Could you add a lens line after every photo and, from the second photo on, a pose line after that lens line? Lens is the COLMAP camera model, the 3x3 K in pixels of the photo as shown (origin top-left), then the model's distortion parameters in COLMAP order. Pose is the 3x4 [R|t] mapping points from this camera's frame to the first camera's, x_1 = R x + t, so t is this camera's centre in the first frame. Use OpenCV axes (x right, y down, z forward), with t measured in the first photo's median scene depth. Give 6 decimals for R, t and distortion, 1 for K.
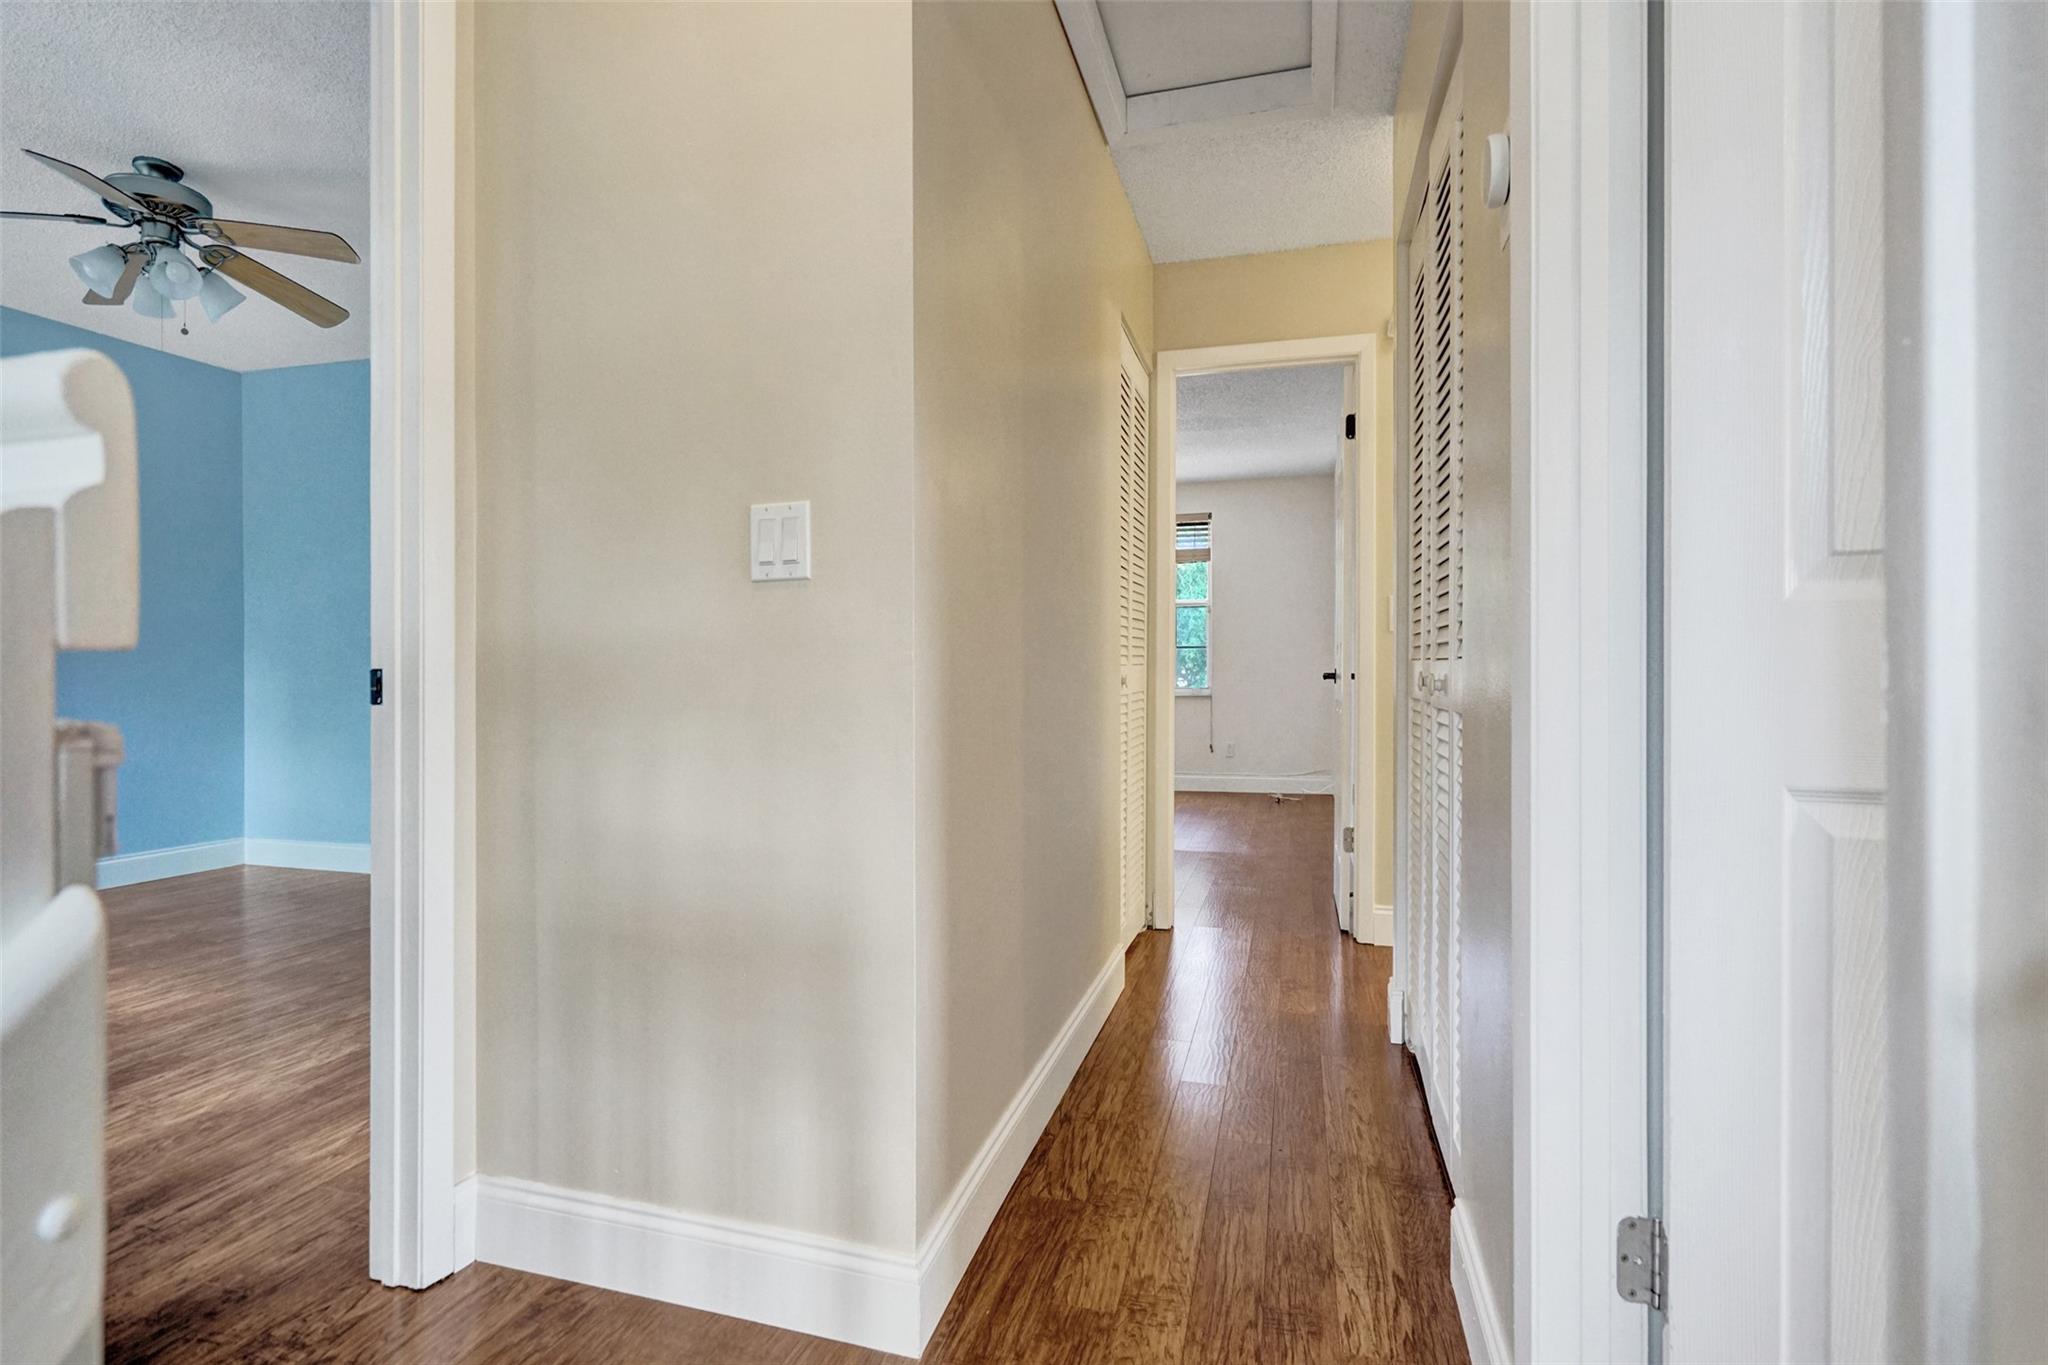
lens RADIAL K [[968.3, 0, 1011.9], [0, 968.3, 676.0], [0, 0, 1]] dist [-0.000372, -0.000166]
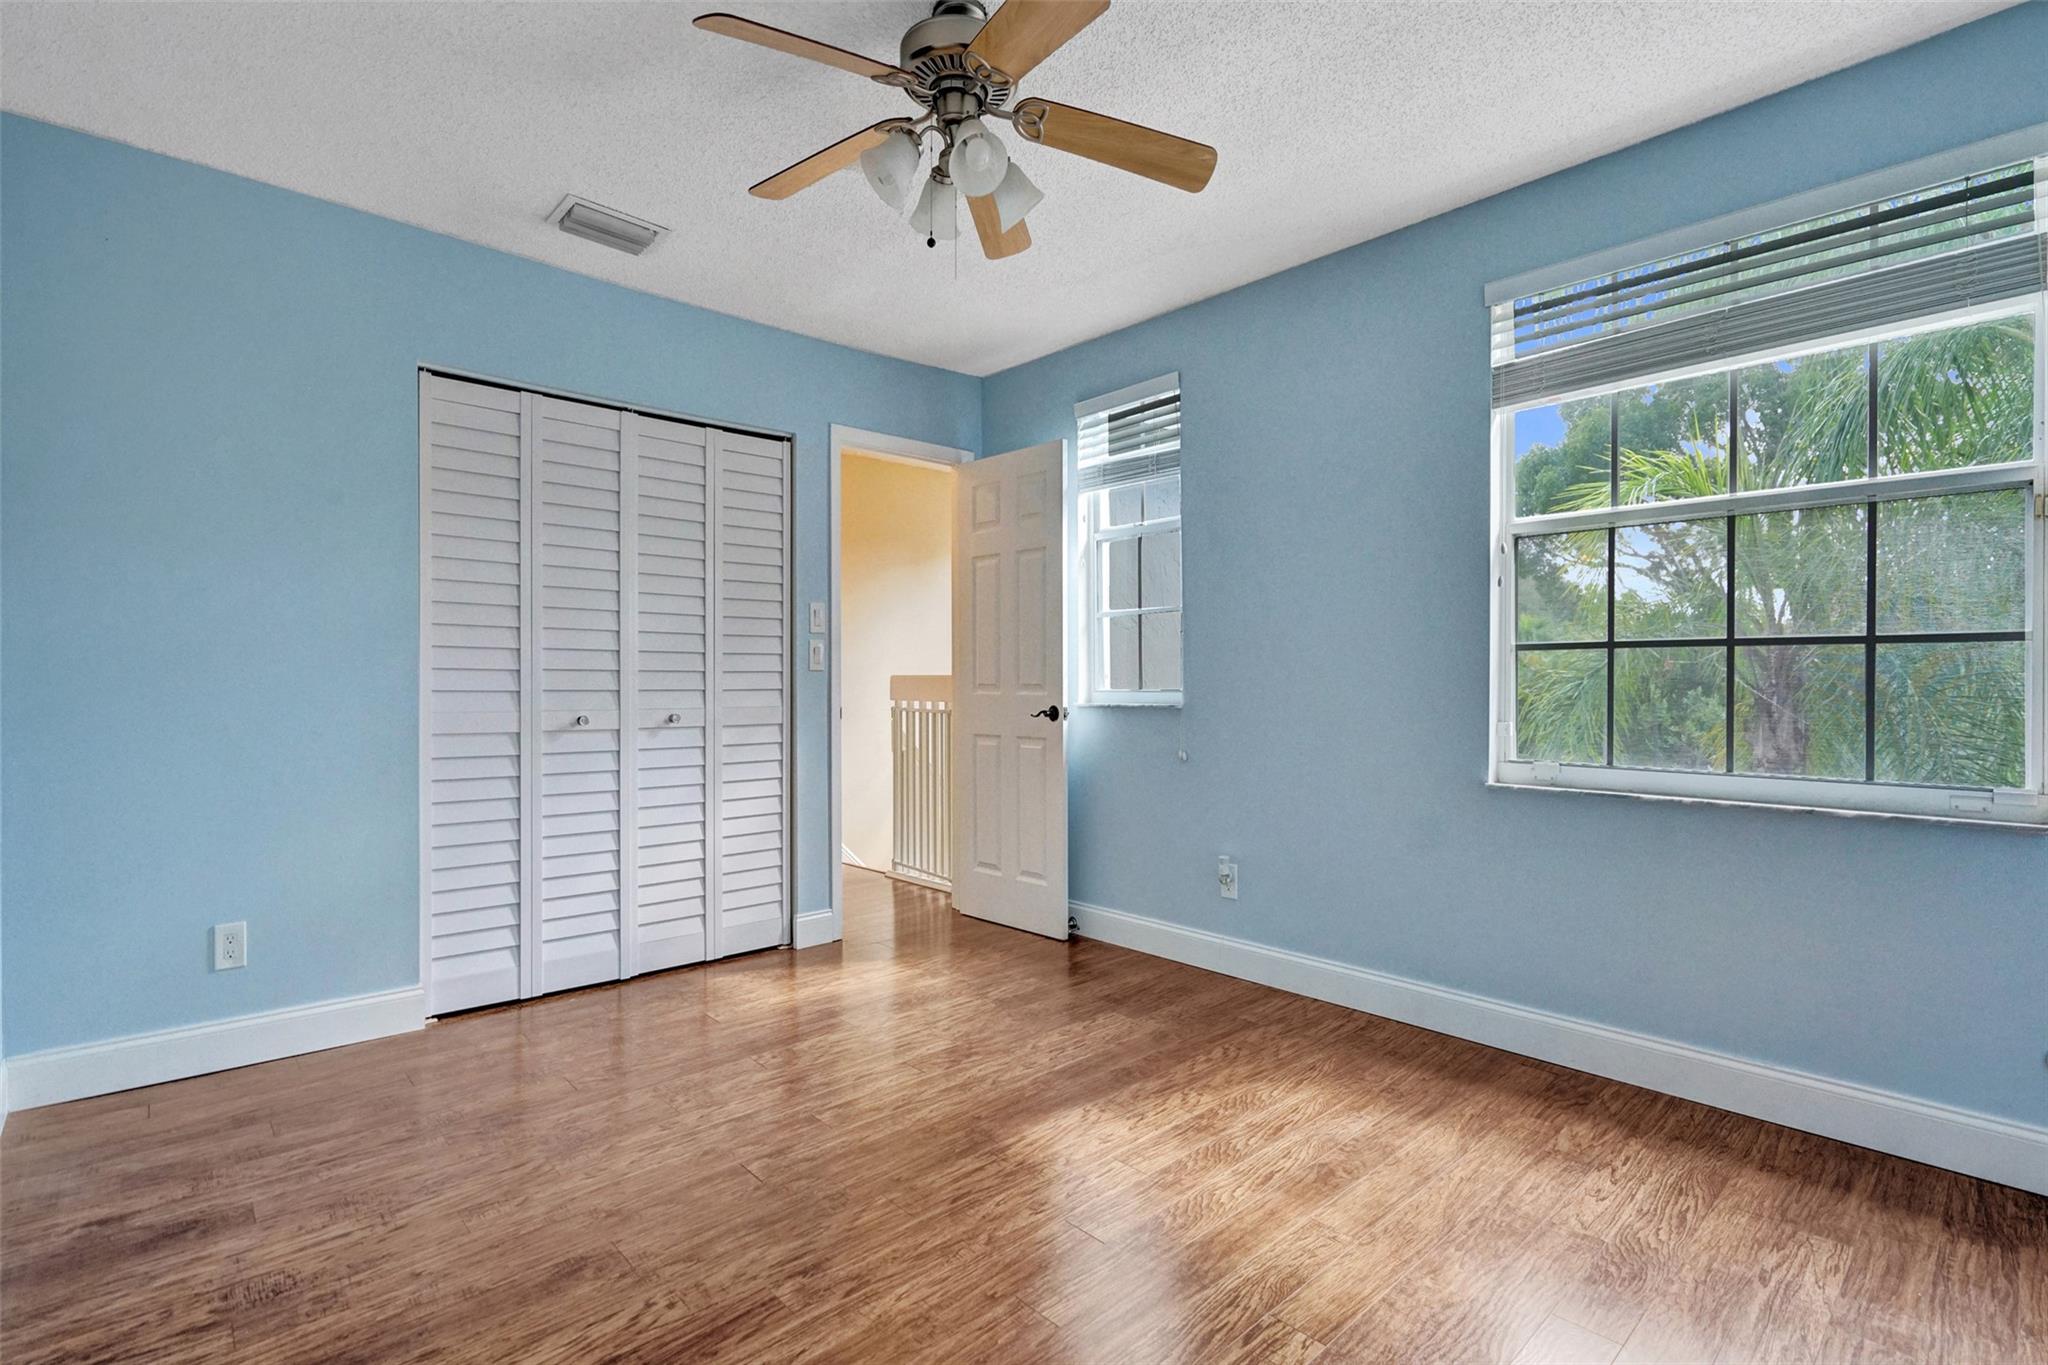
lens RADIAL K [[954.9, 0, 1024.0], [0, 954.9, 682.5], [0, 0, 1]] dist [-0.001786, 0.000094]
pose [[-0.860063, 0.001714, 0.510184, -1.264562], [0.004743, 0.999978, 0.004635, -0.044411], [-0.510165, 0.006406, -0.860053, 1.559999]]
